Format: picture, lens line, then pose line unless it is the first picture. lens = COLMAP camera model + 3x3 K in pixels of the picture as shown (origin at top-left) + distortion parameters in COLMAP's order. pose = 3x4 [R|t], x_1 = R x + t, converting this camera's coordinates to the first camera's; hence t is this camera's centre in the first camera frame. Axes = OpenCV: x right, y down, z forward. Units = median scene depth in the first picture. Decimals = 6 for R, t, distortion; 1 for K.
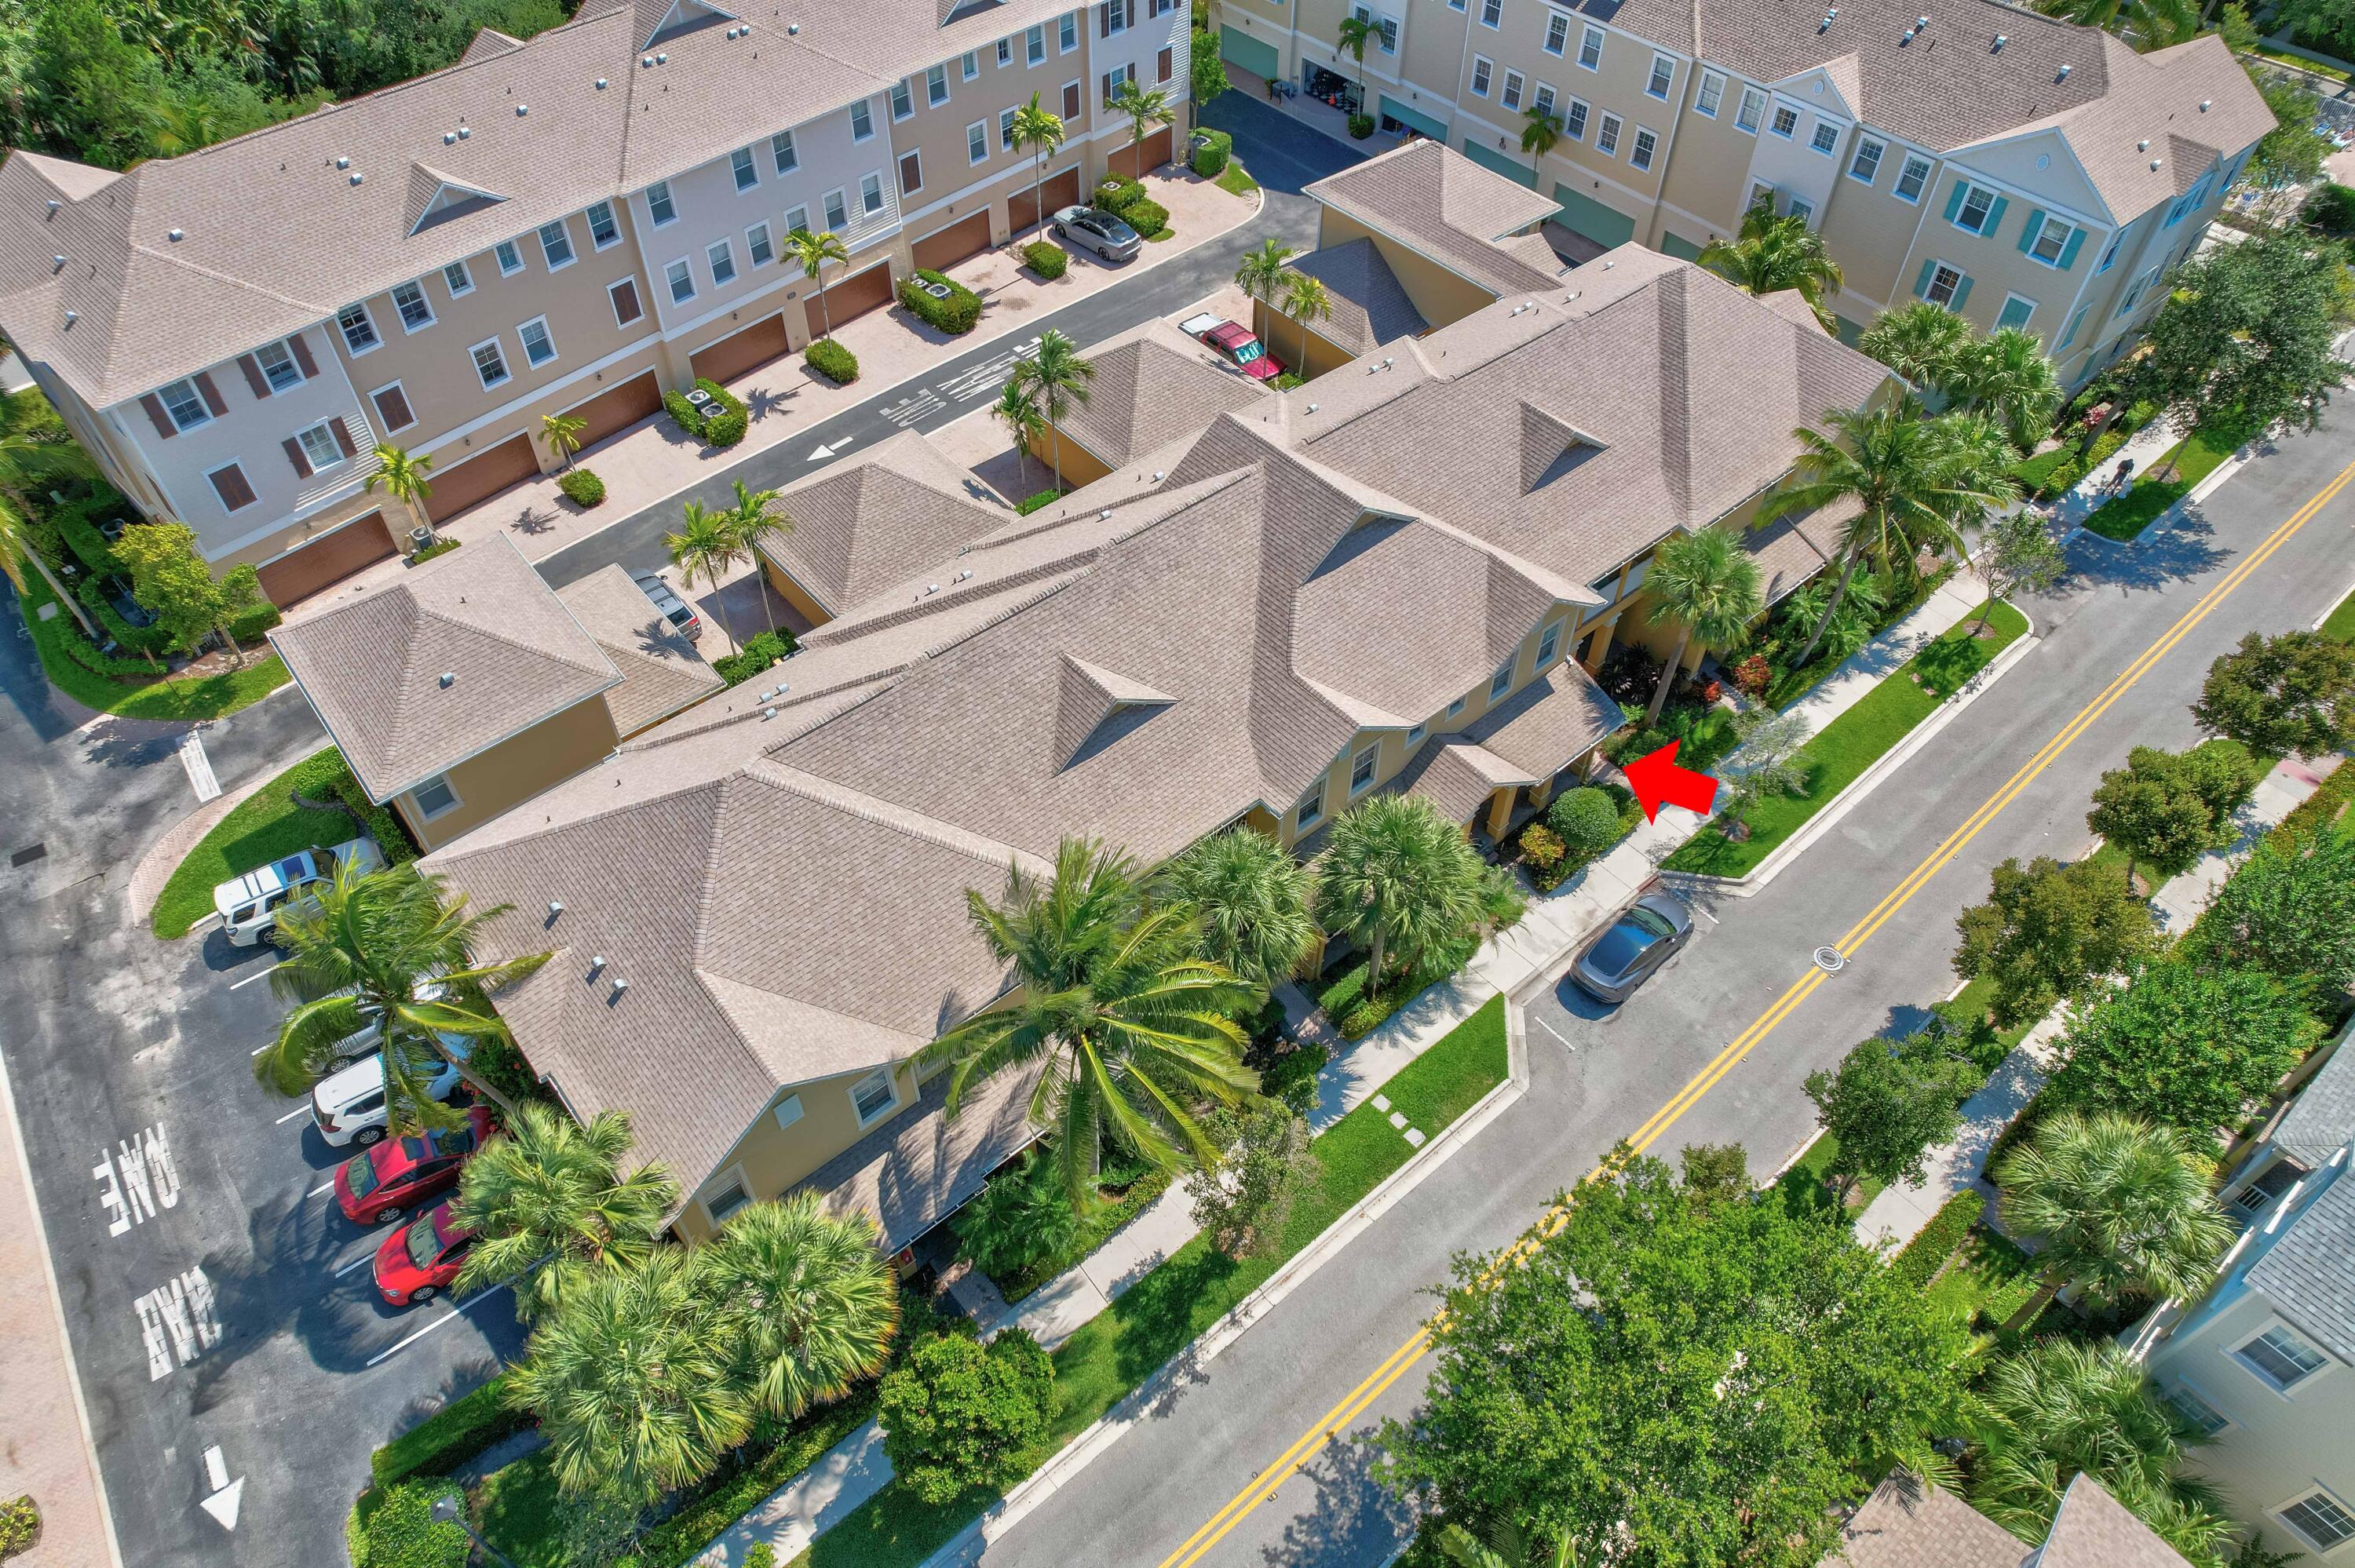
lens RADIAL K [[1502.5, 0, 1173.5], [0, 1502.5, 803.5], [0, 0, 1]] dist [-0.075354, 0.075460]
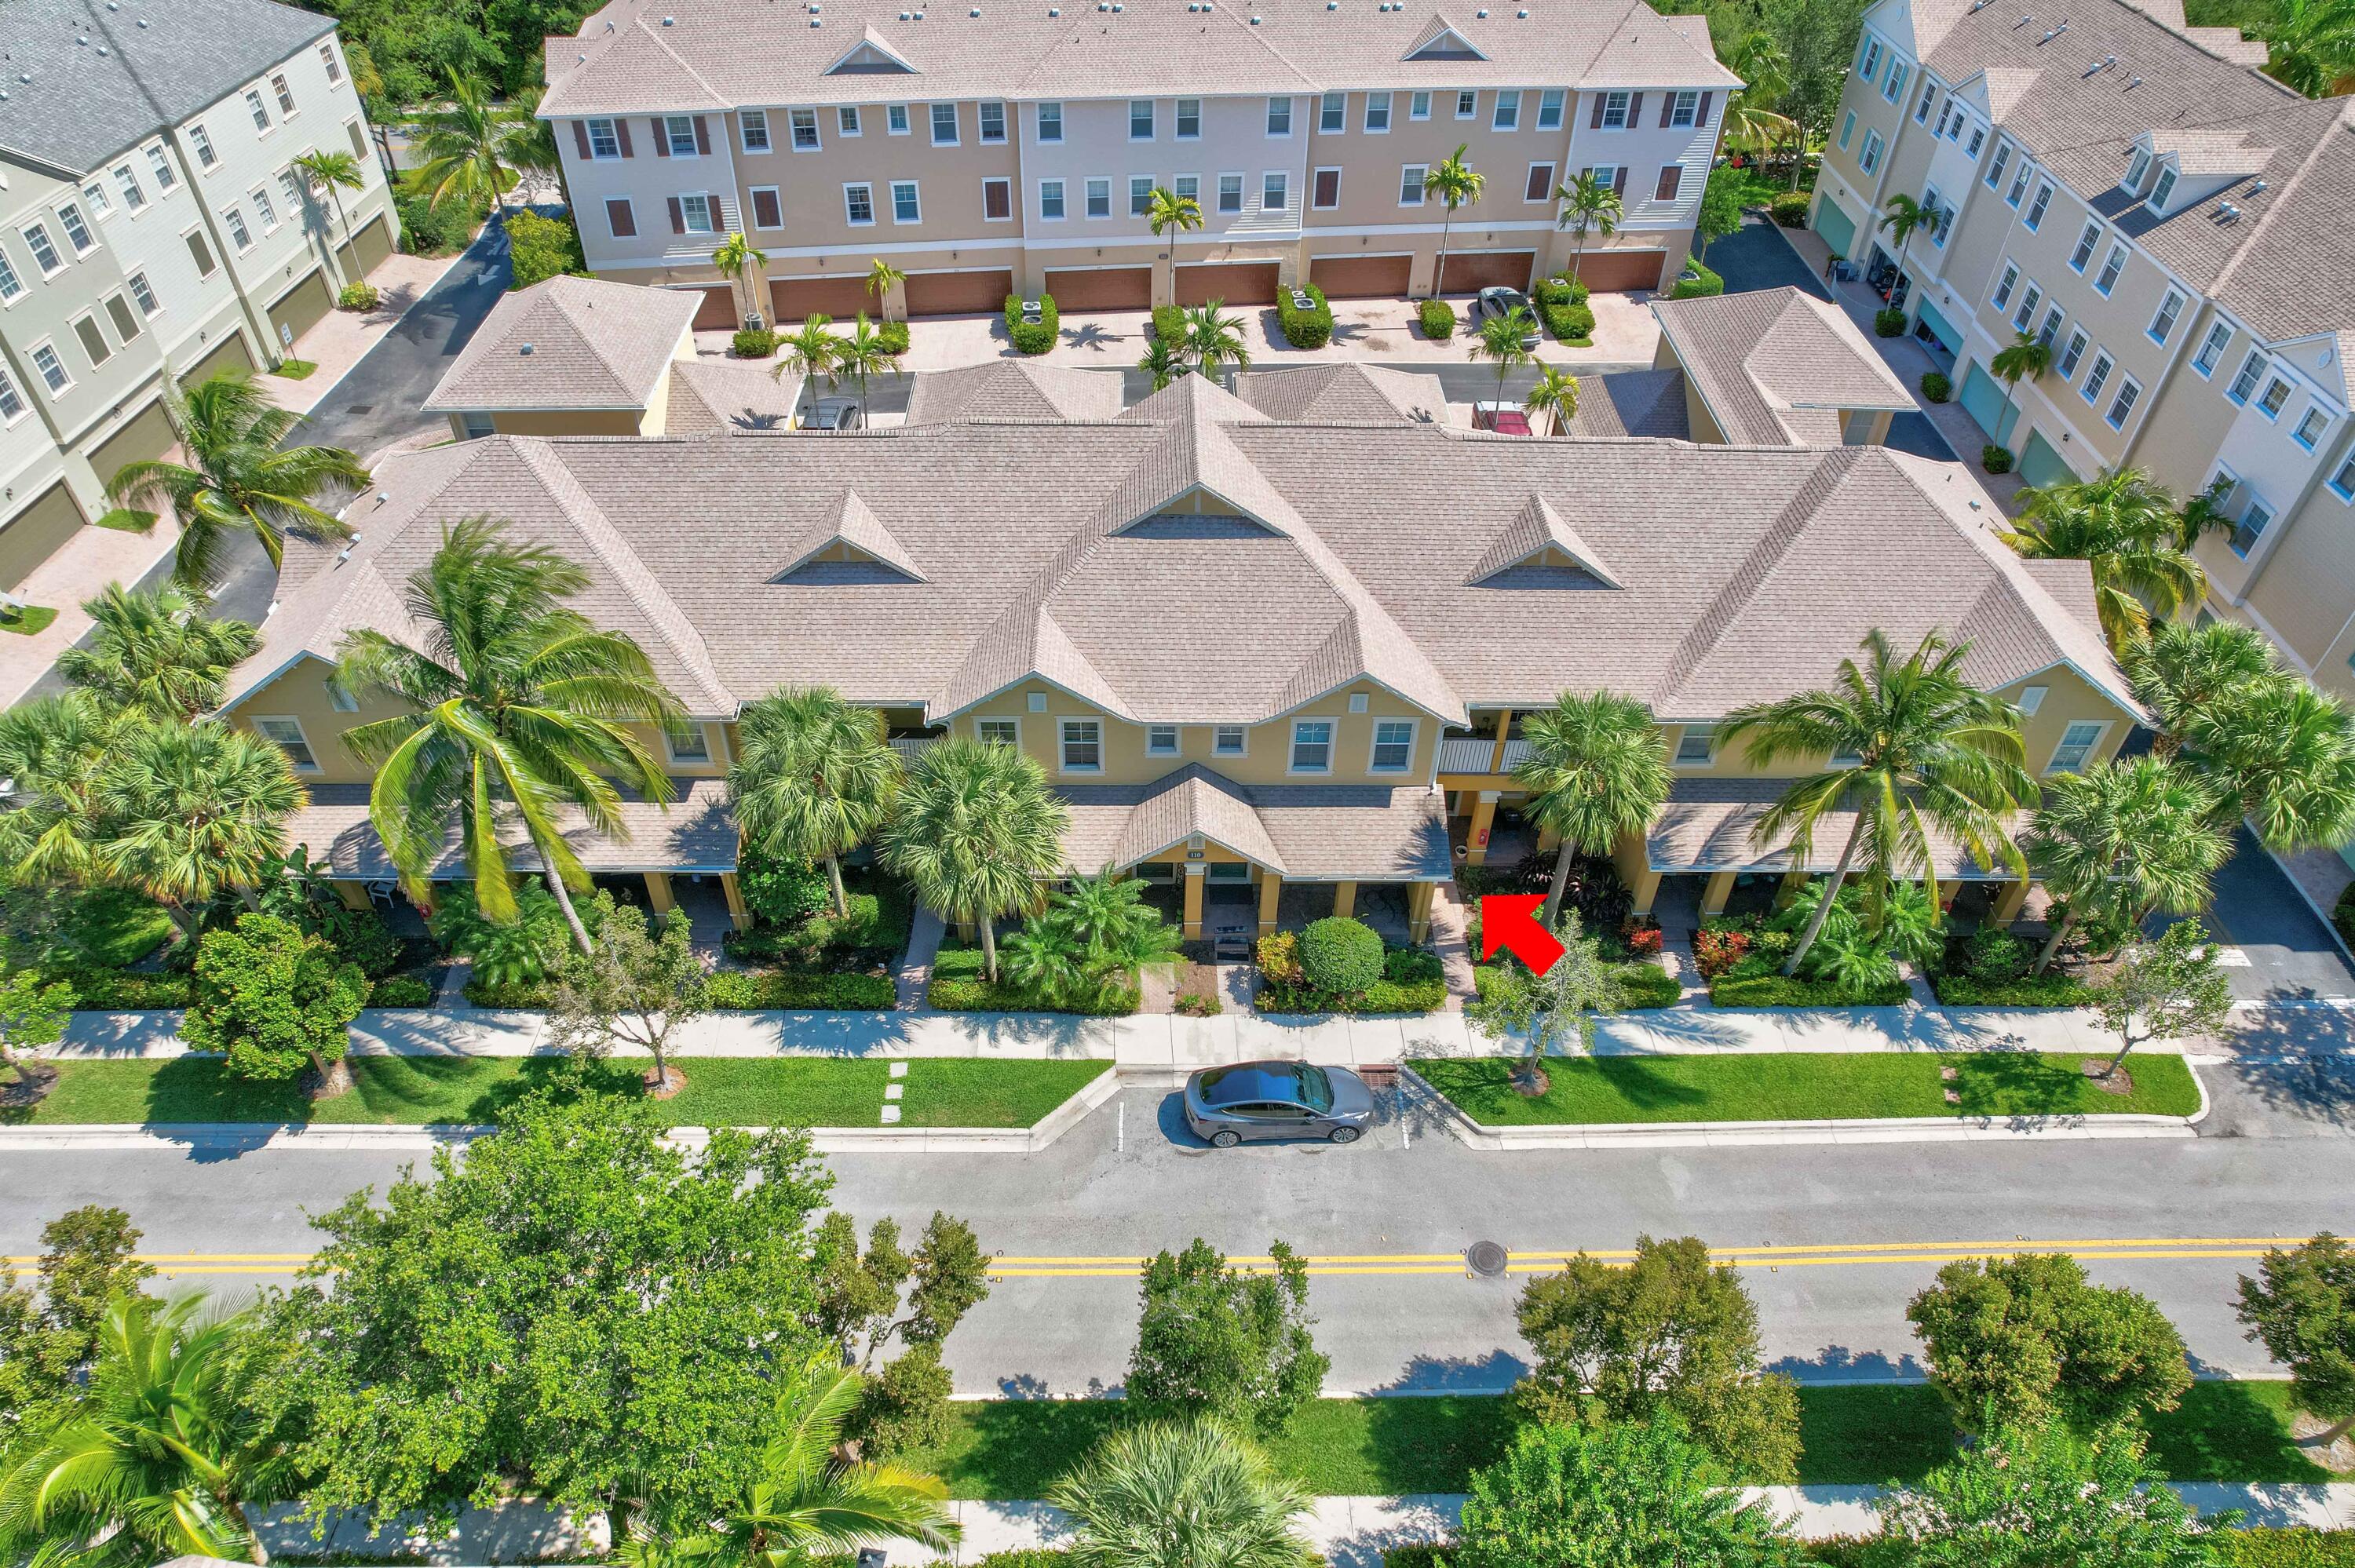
lens RADIAL K [[1502.5, 0, 1173.5], [0, 1502.5, 803.5], [0, 0, 1]] dist [-0.075354, 0.075460]
pose [[0.774757, 0.437793, -0.456168, 0.471202], [-0.486840, 0.873417, 0.011385, -0.023743], [0.403410, 0.213260, 0.889821, 0.178444]]
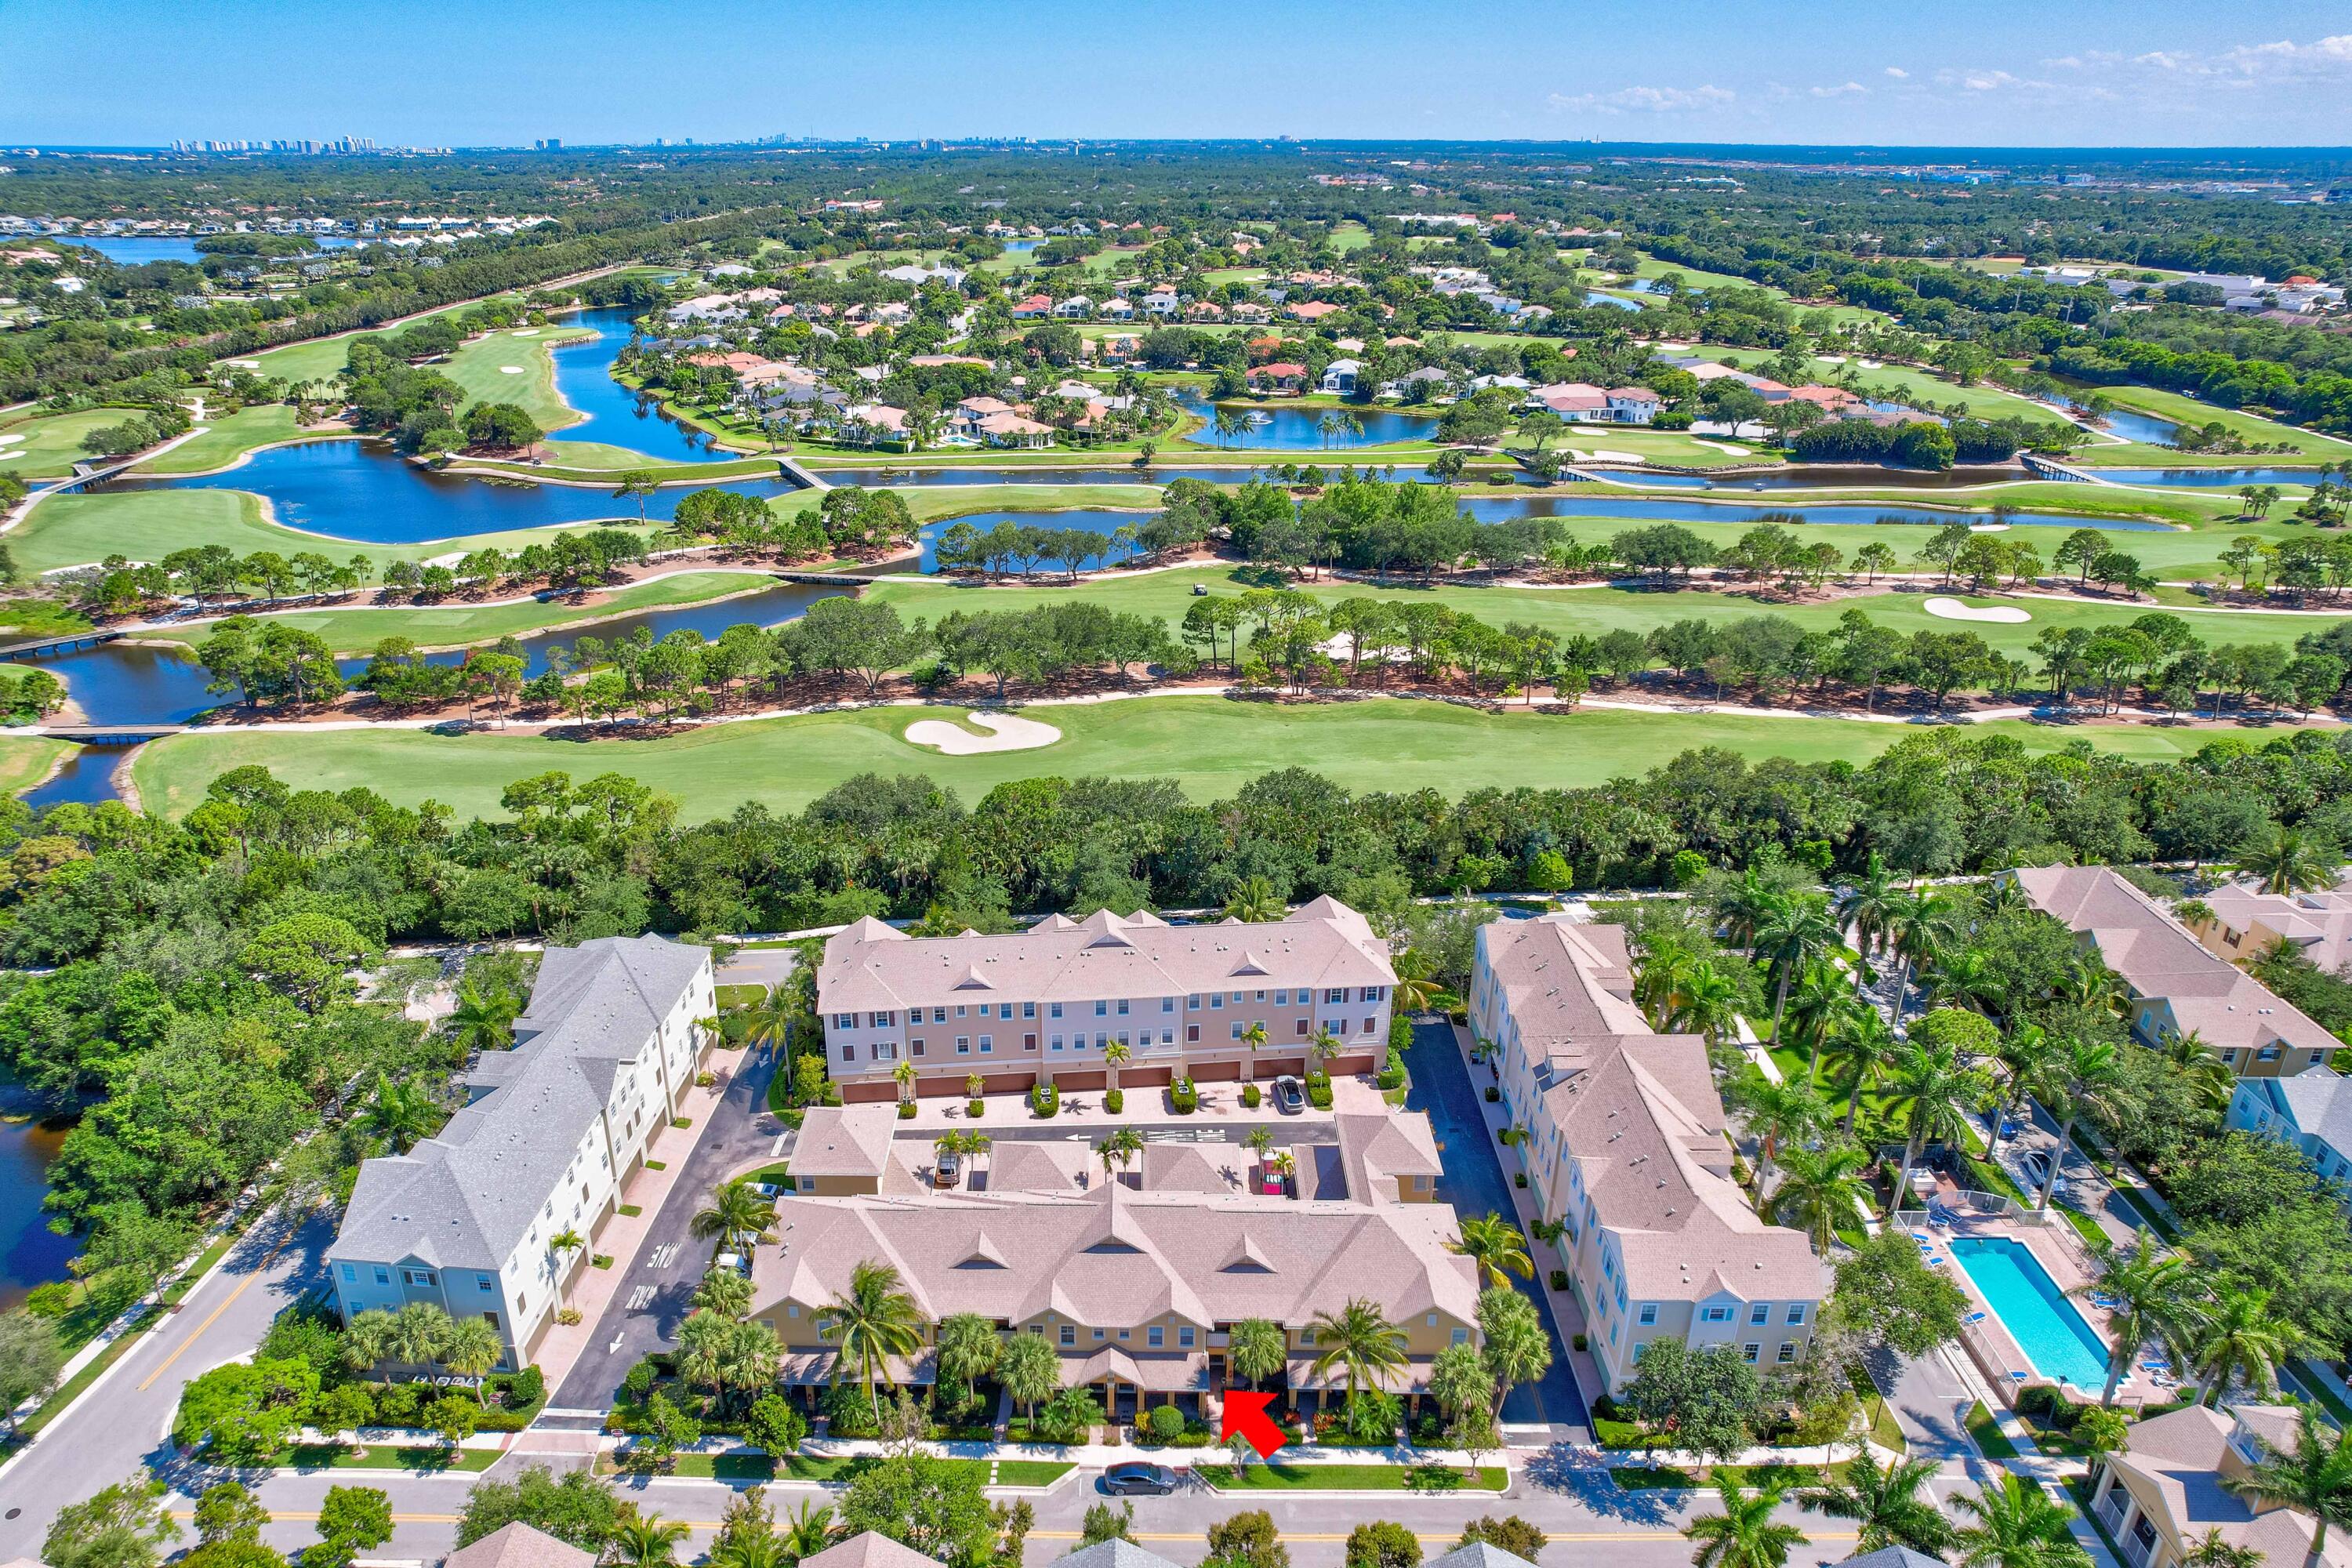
lens RADIAL K [[1542.2, 0, 1081.9], [0, 1542.2, 794.6], [0, 0, 1]] dist [-0.052733, -0.001243]
pose [[0.744651, 0.253240, -0.617547, 1.124956], [-0.496740, 0.828247, -0.259337, -0.089982], [0.445808, 0.499876, 0.742549, -0.962604]]
